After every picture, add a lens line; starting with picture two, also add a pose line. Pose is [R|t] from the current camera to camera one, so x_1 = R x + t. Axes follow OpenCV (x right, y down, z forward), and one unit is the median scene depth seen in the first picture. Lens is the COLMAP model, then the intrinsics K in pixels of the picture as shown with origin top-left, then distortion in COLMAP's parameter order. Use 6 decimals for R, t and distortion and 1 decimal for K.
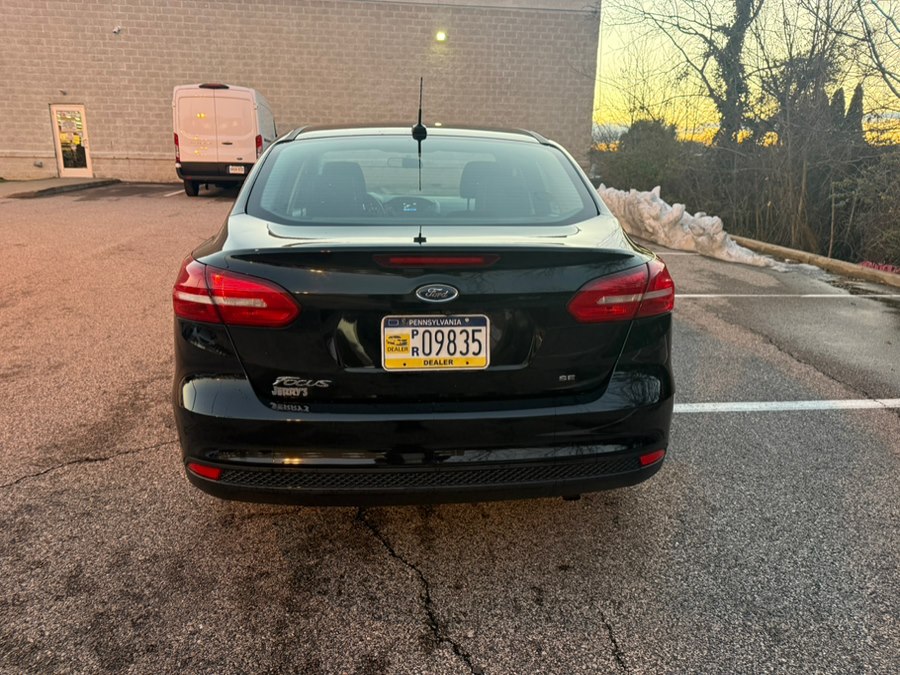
lens RADIAL K [[636.6, 0, 450.0], [0, 636.6, 337.5], [0, 0, 1]] dist [0.019489, -0.026287]
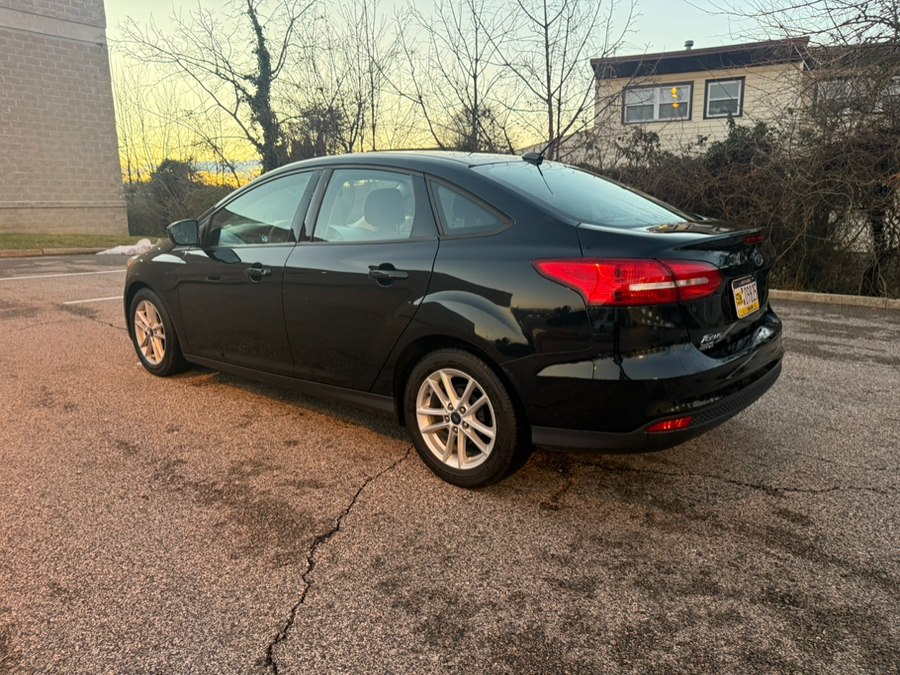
lens RADIAL K [[633.9, 0, 448.8], [0, 633.9, 333.4], [0, 0, 1]] dist [0.025228, -0.029810]
pose [[0.703638, -0.167099, 0.690631, -0.144073], [0.211305, 0.977191, 0.021148, -0.007689], [-0.678412, 0.131053, 0.722898, 0.036723]]
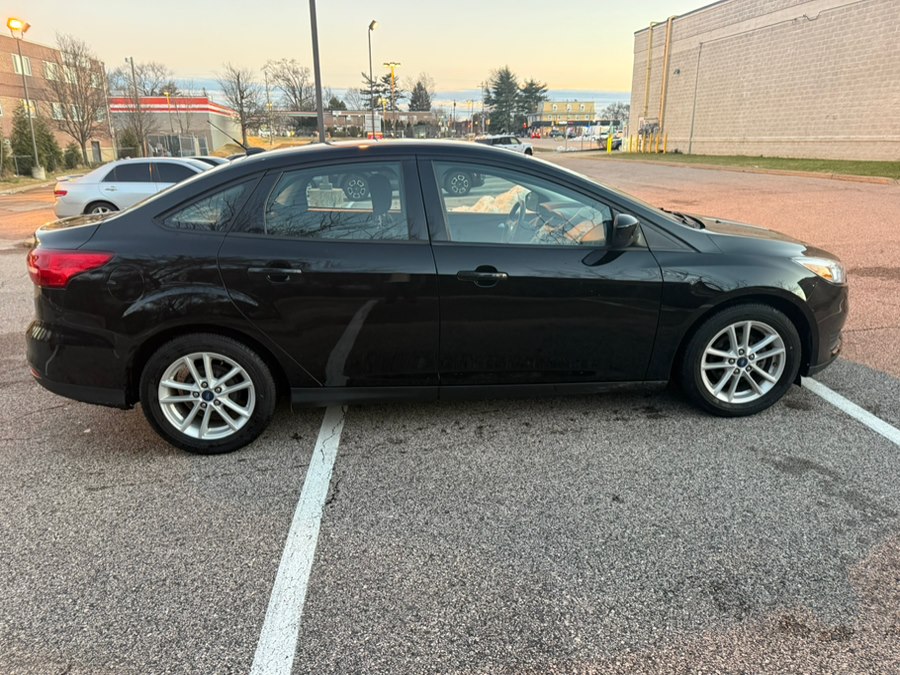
lens RADIAL K [[633.9, 0, 448.8], [0, 633.9, 333.4], [0, 0, 1]] dist [0.025228, -0.029810]
pose [[0.007904, 0.275726, -0.961204, 0.185778], [-0.252107, 0.930733, 0.264912, -0.058851], [0.967667, 0.240232, 0.076869, 0.188818]]
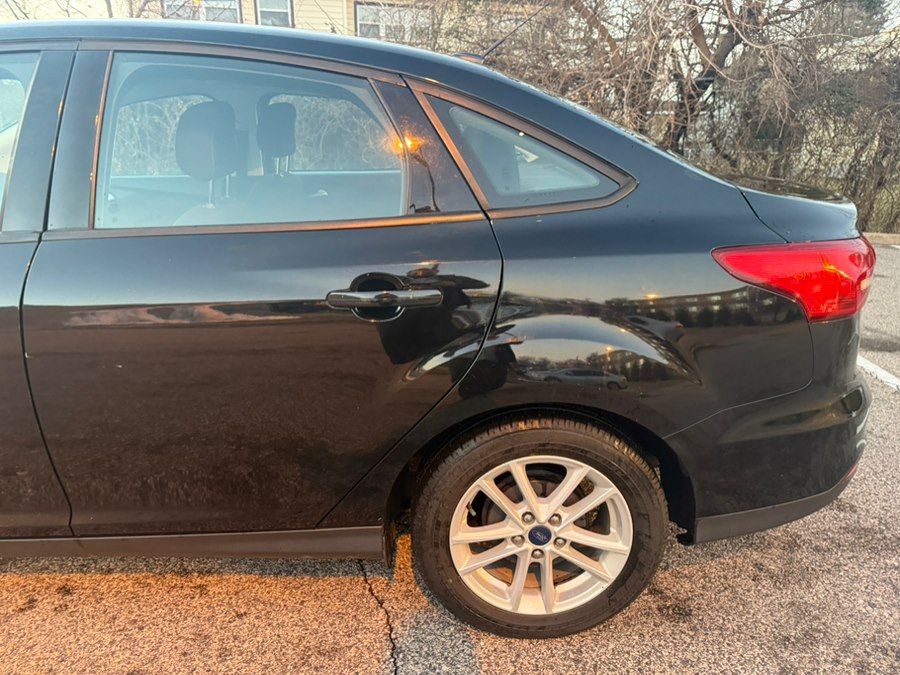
lens RADIAL K [[633.9, 0, 448.8], [0, 633.9, 333.4], [0, 0, 1]] dist [0.025228, -0.029810]
pose [[0.073403, -0.328959, 0.941487, -0.116963], [0.249350, 0.920104, 0.302048, -0.035922], [-0.965628, 0.212589, 0.149564, 0.132336]]
